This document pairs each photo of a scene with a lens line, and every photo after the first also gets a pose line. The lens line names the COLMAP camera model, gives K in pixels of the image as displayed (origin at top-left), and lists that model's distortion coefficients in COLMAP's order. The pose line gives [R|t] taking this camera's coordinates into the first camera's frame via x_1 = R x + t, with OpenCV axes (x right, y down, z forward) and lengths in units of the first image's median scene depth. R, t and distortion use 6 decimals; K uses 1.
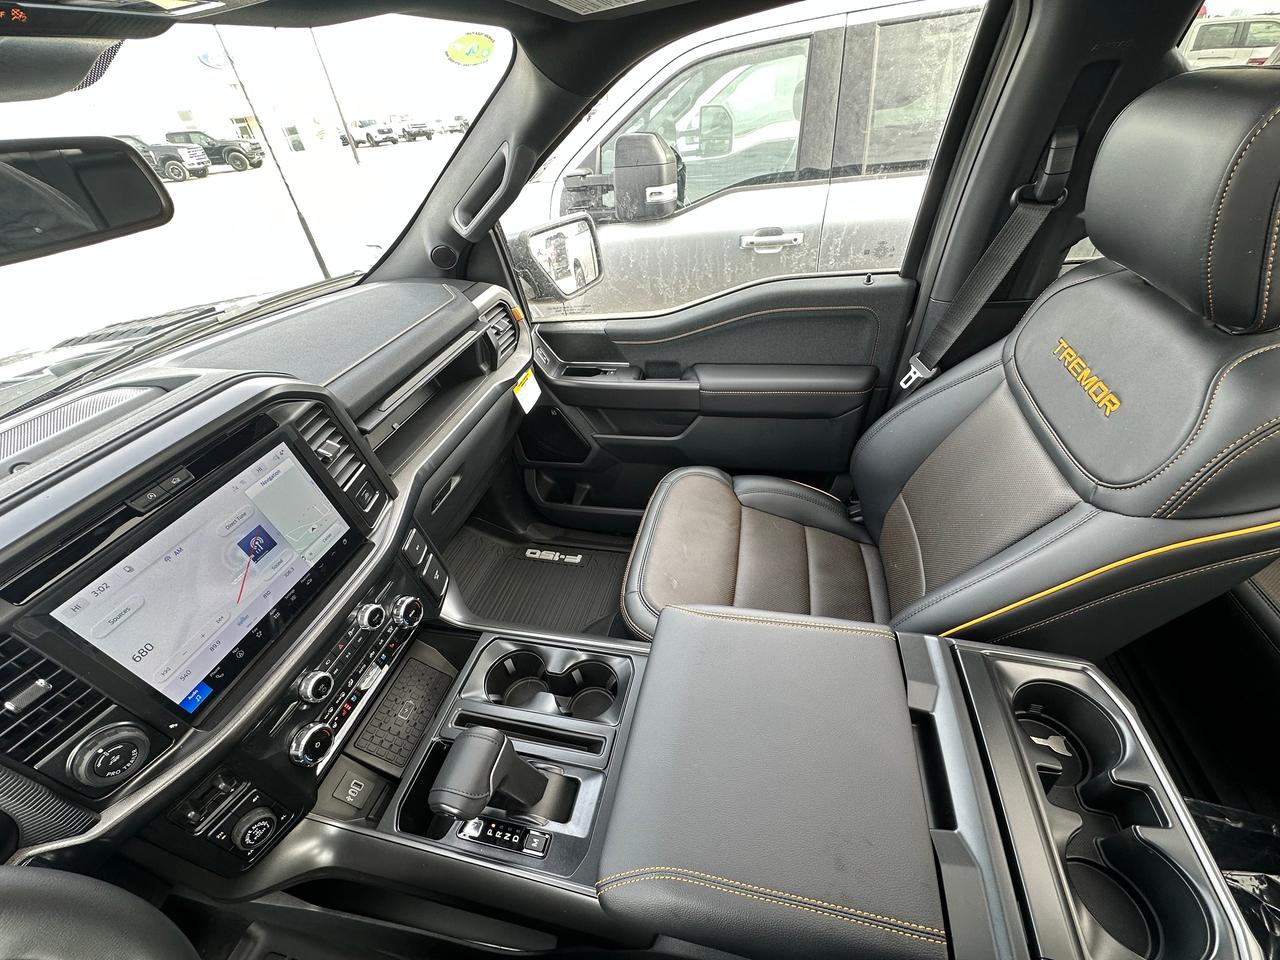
lens RADIAL K [[510.2, 0, 640.0], [0, 510.2, 480.0], [0, 0, 1]] dist [-0.000049, 0.000023]
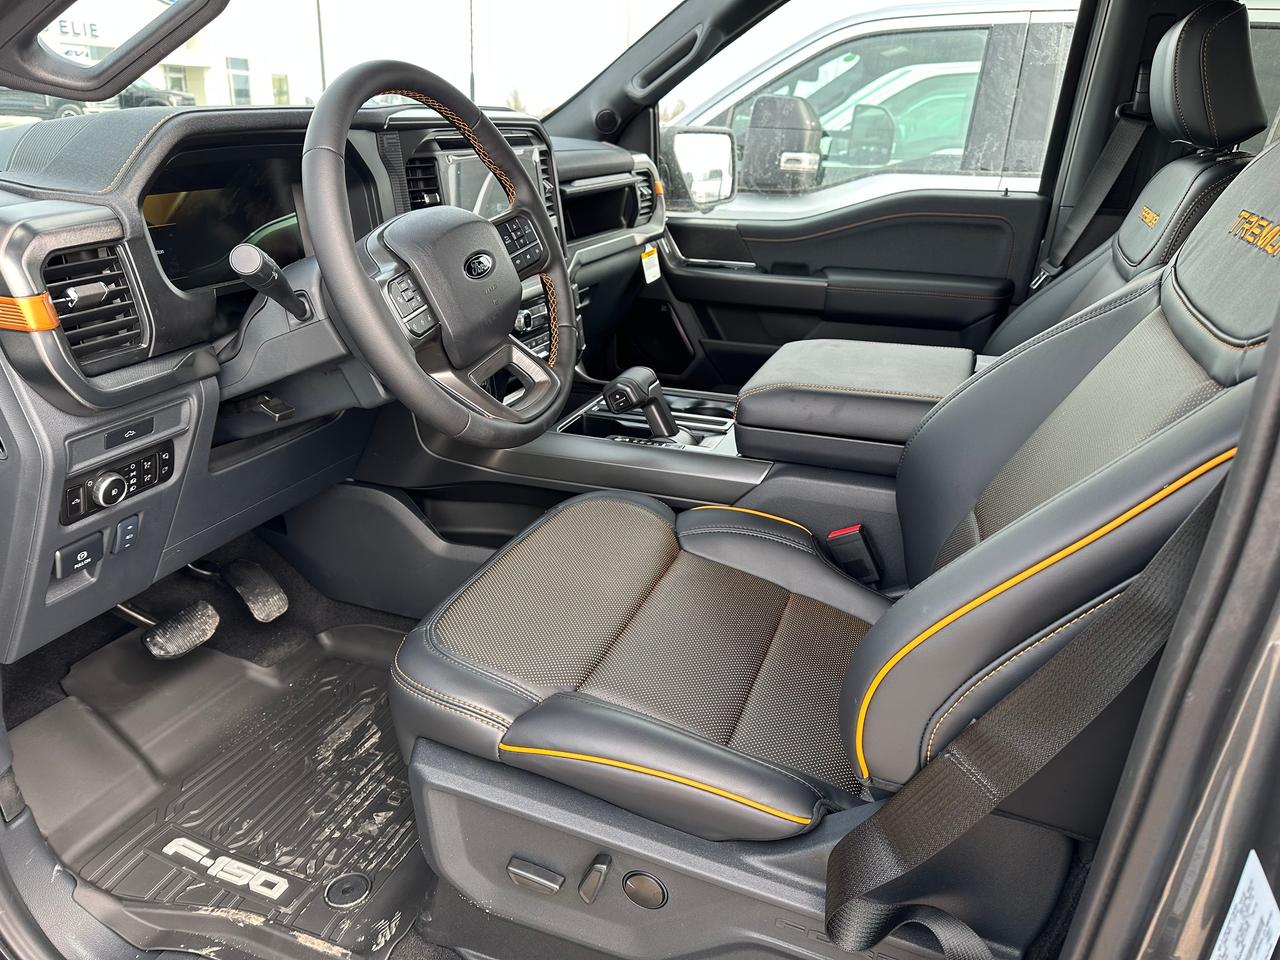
lens RADIAL K [[919.6, 0, 640.0], [0, 919.6, 480.0], [0, 0, 1]] dist [0.075606, -0.118565]
pose [[0.984212, 0.166437, -0.060213, -0.082641], [-0.176575, 0.946715, -0.269355, 0.869970], [0.012174, 0.275735, 0.961157, -0.728844]]
